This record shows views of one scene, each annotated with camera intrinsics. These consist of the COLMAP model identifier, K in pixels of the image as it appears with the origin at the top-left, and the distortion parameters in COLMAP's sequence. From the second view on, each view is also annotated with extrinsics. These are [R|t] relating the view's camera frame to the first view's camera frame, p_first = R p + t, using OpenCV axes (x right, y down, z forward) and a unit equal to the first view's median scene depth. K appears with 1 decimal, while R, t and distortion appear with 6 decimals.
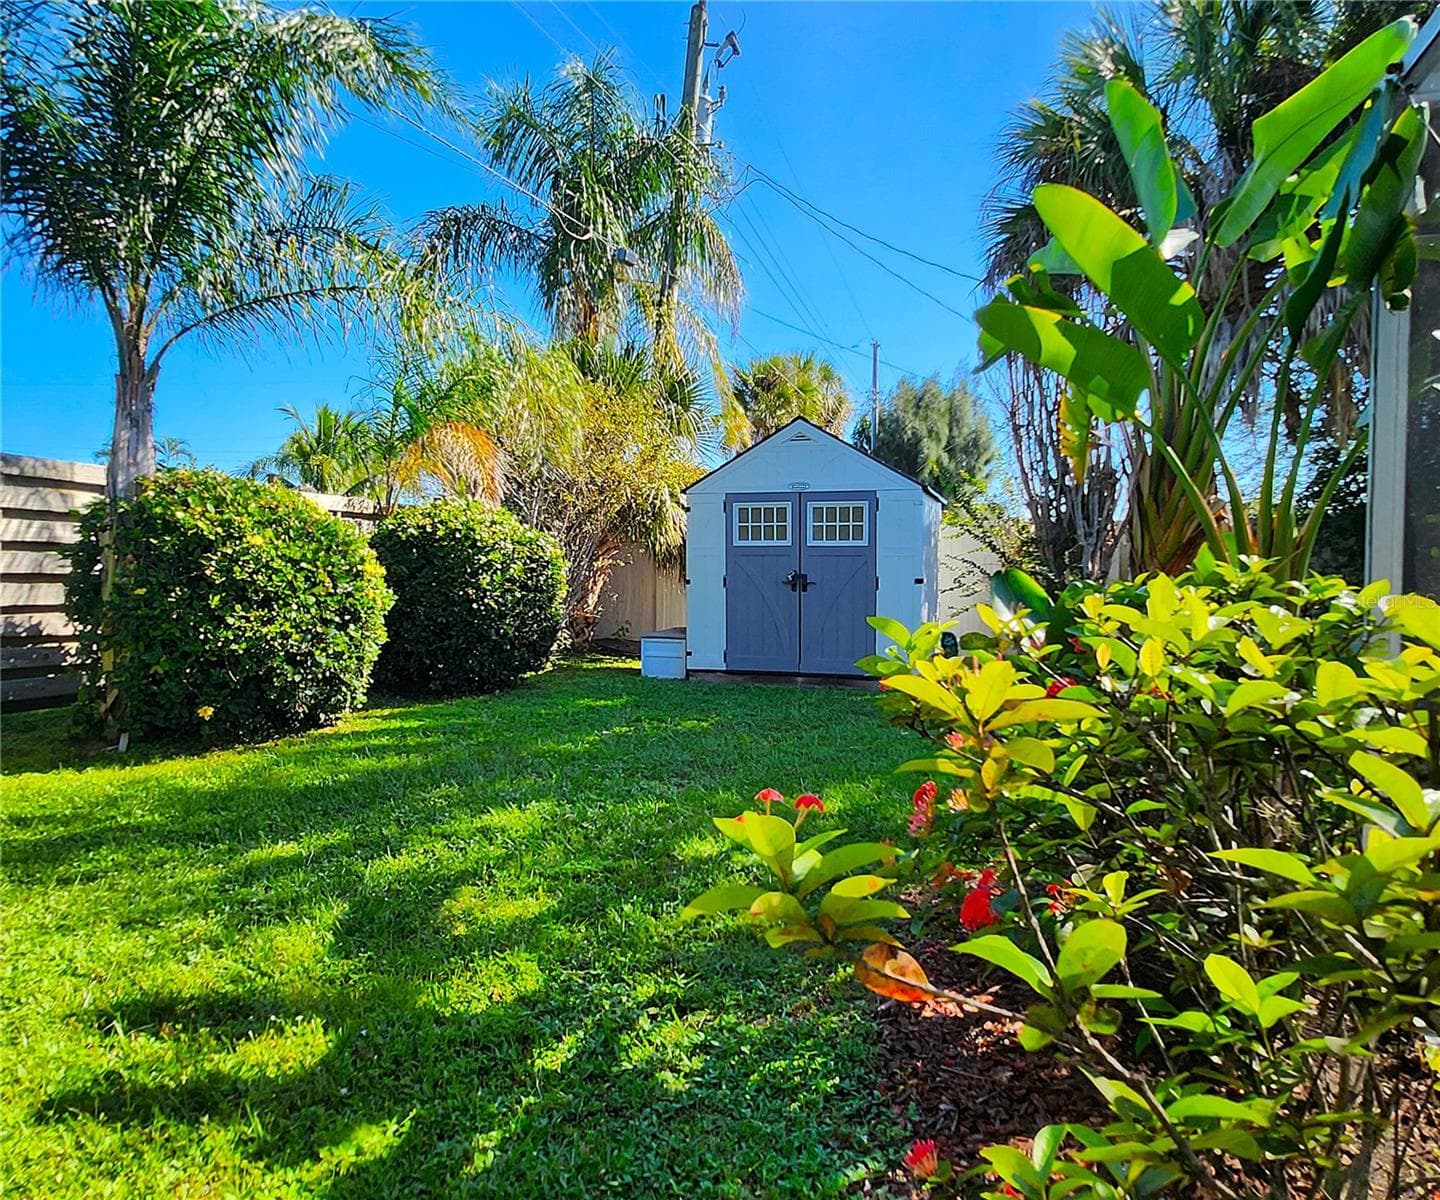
lens RADIAL K [[960.8, 0, 719.6], [0, 960.8, 593.6], [0, 0, 1]] dist [0.003863, -0.007743]
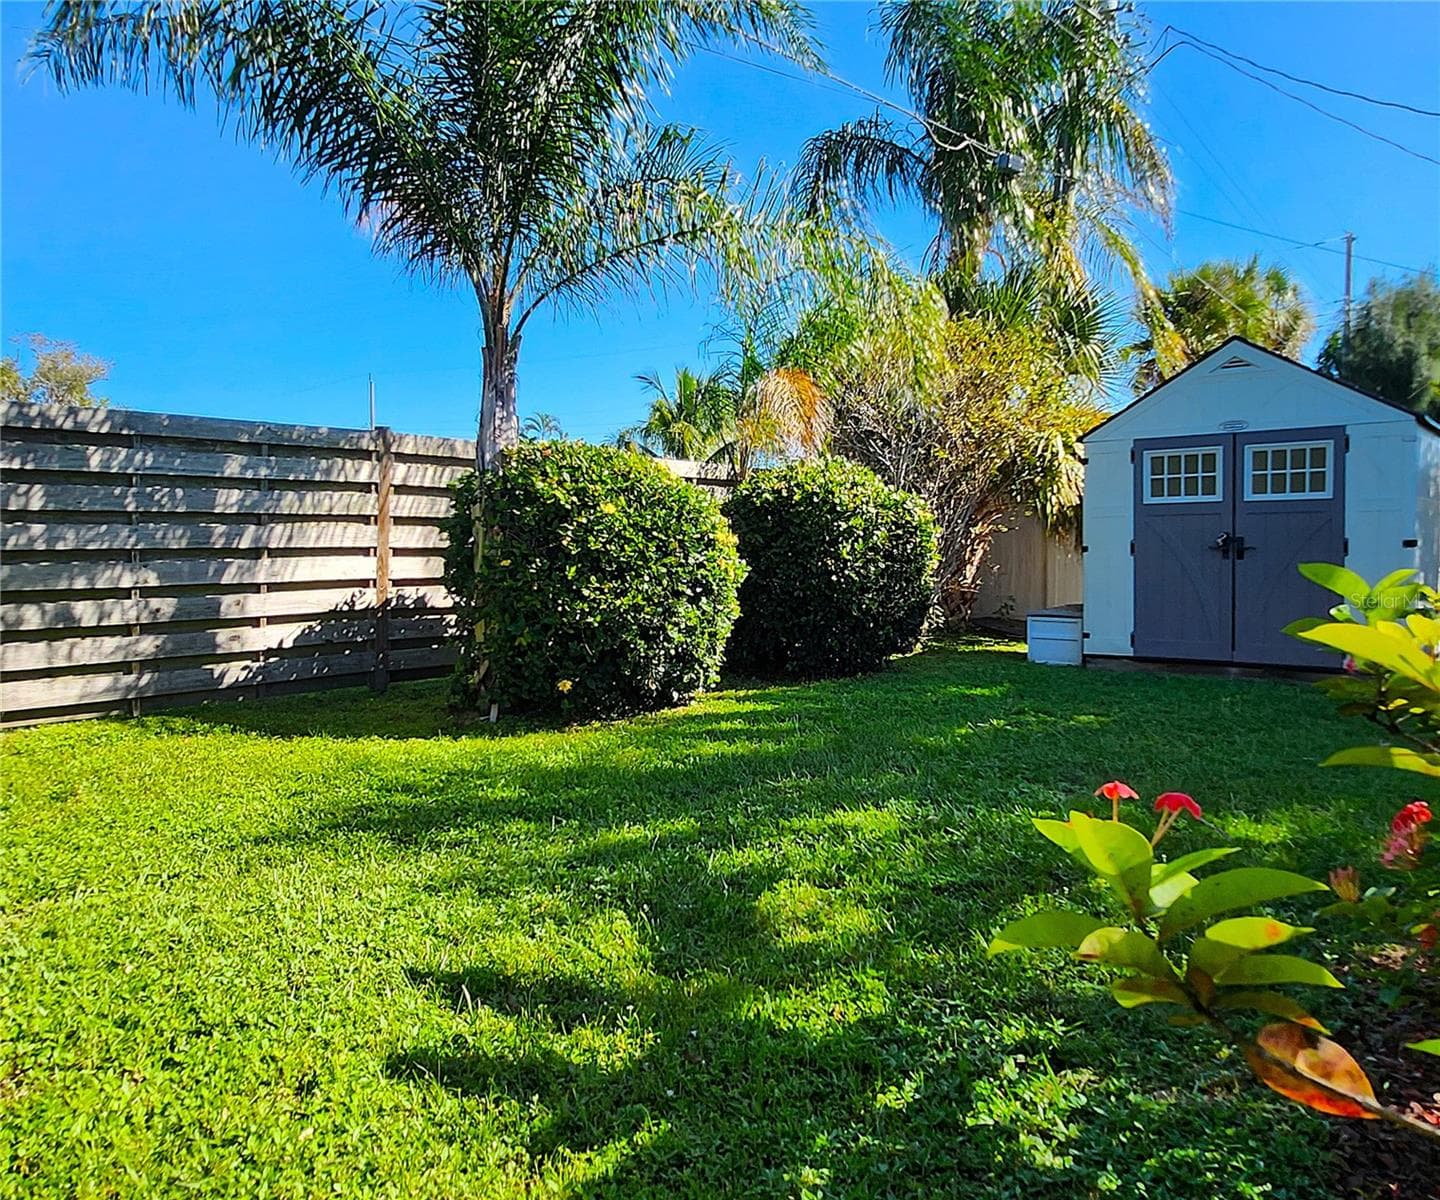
lens RADIAL K [[1085.1, 0, 718.4], [0, 1085.1, 596.3], [0, 0, 1]] dist [-0.016375, 0.028907]
pose [[0.933577, 0.003262, -0.358361, 0.007797], [0.005728, 0.999695, 0.024022, 0.005270], [0.358330, -0.024479, 0.933274, 0.019312]]
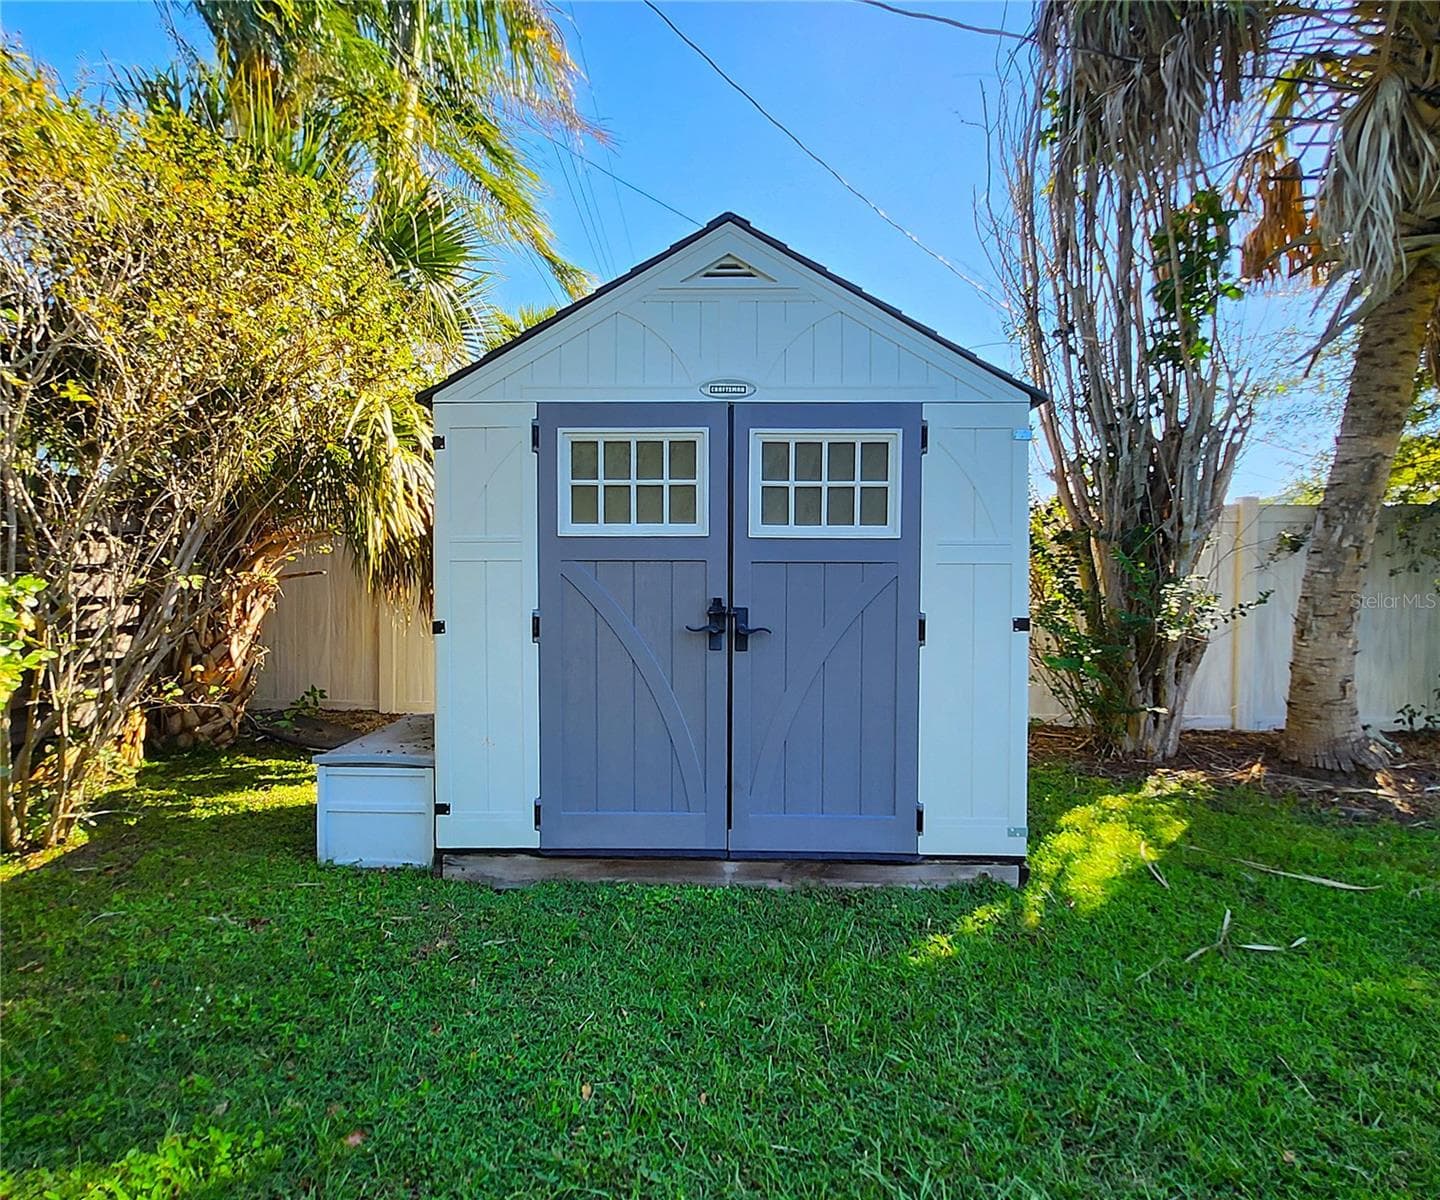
lens RADIAL K [[898.8, 0, 710.5], [0, 898.8, 598.8], [0, 0, 1]] dist [0.003807, 0.000902]
pose [[0.965237, -0.004031, 0.261344, -0.025950], [0.004070, 0.999992, 0.000390, -0.027468], [-0.261343, 0.000688, 0.965246, 0.730659]]
